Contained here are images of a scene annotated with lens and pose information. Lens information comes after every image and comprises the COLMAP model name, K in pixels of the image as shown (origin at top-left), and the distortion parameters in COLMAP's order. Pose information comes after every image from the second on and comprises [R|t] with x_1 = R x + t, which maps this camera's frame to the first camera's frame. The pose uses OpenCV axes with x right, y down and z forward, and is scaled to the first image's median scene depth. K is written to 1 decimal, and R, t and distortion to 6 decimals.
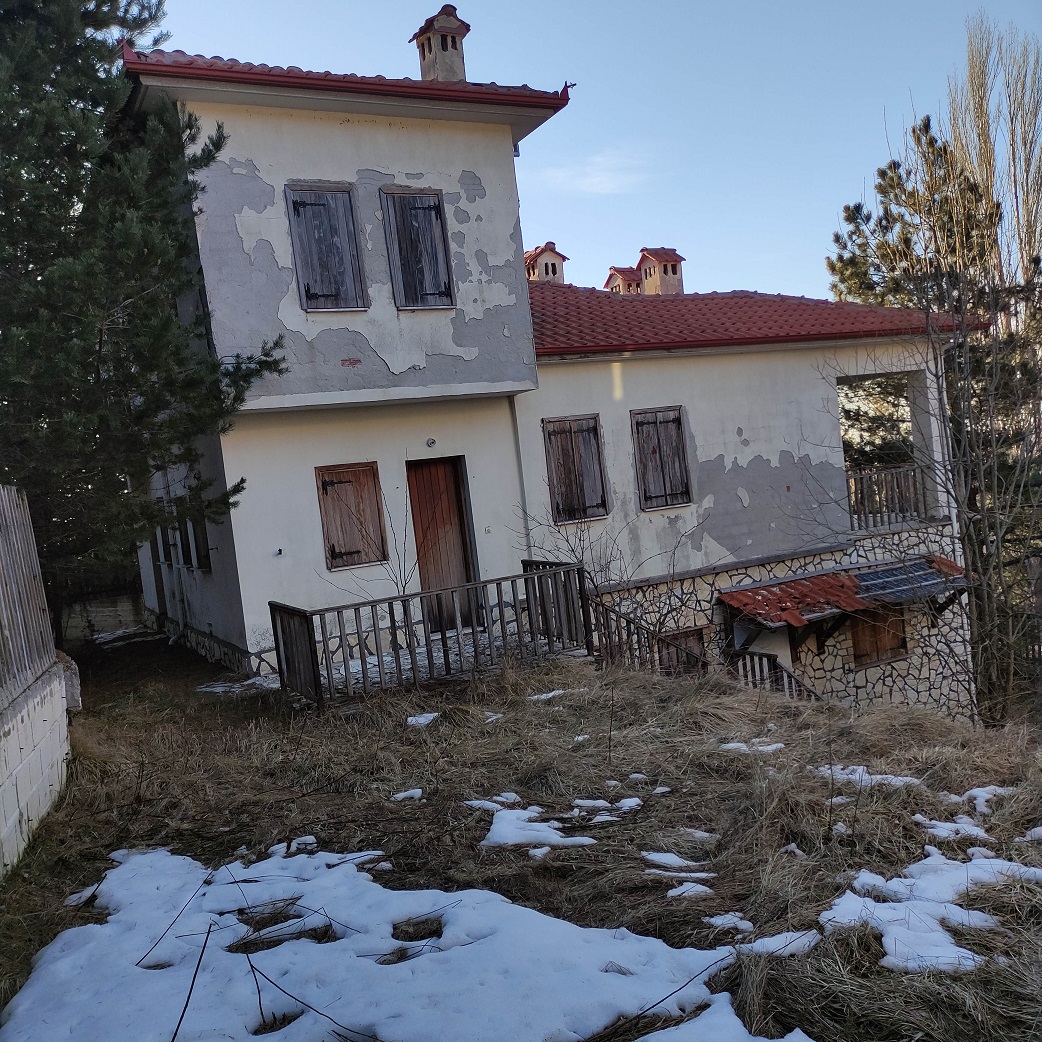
lens RADIAL K [[1024.6, 0, 521.0], [0, 1024.6, 521.0], [0, 0, 1]] dist [0.071590, -0.007117]
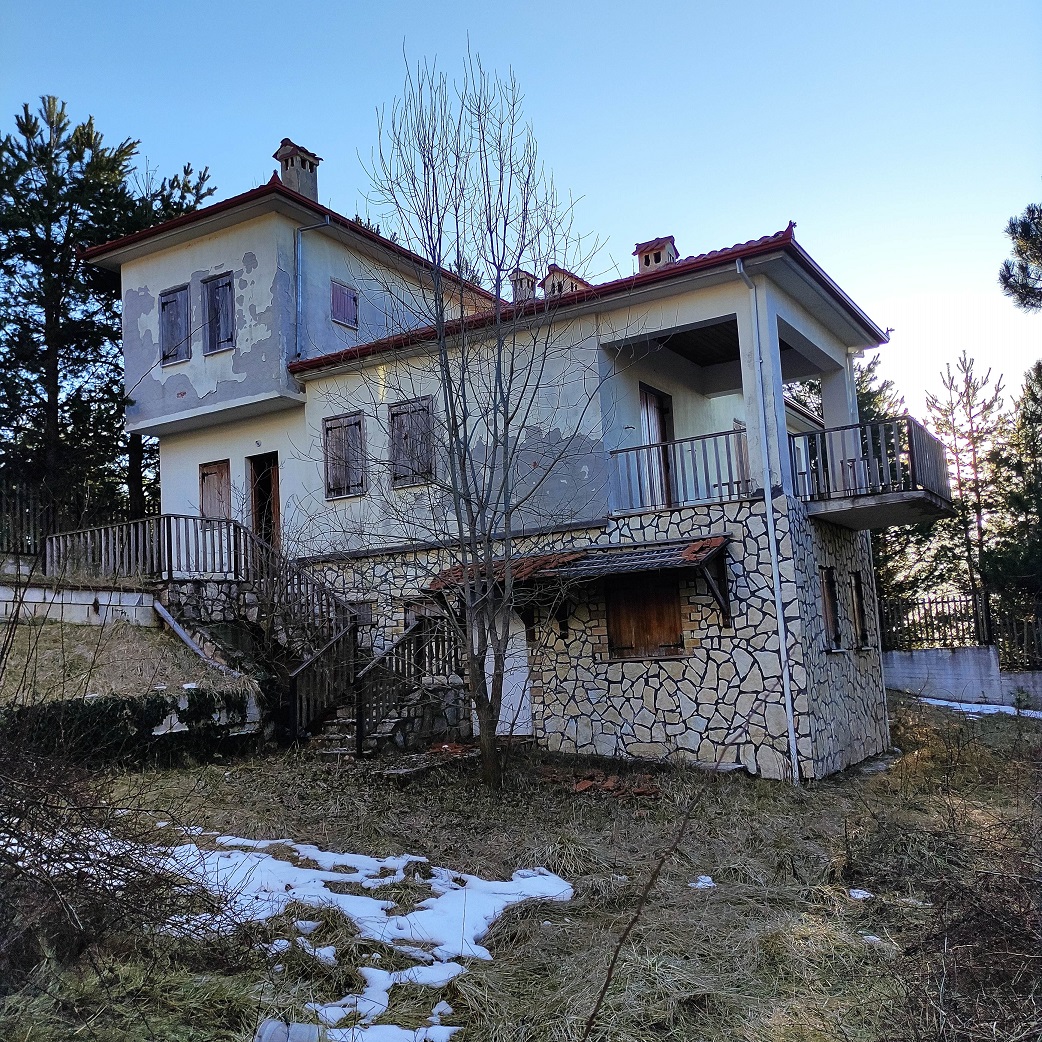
lens RADIAL K [[1024.6, 0, 521.0], [0, 1024.6, 521.0], [0, 0, 1]] dist [0.071590, -0.007117]
pose [[0.515996, -0.027259, -0.856157, 1.189828], [-0.045681, 0.997196, -0.059281, 0.089041], [0.855372, 0.069699, 0.513303, 0.530606]]
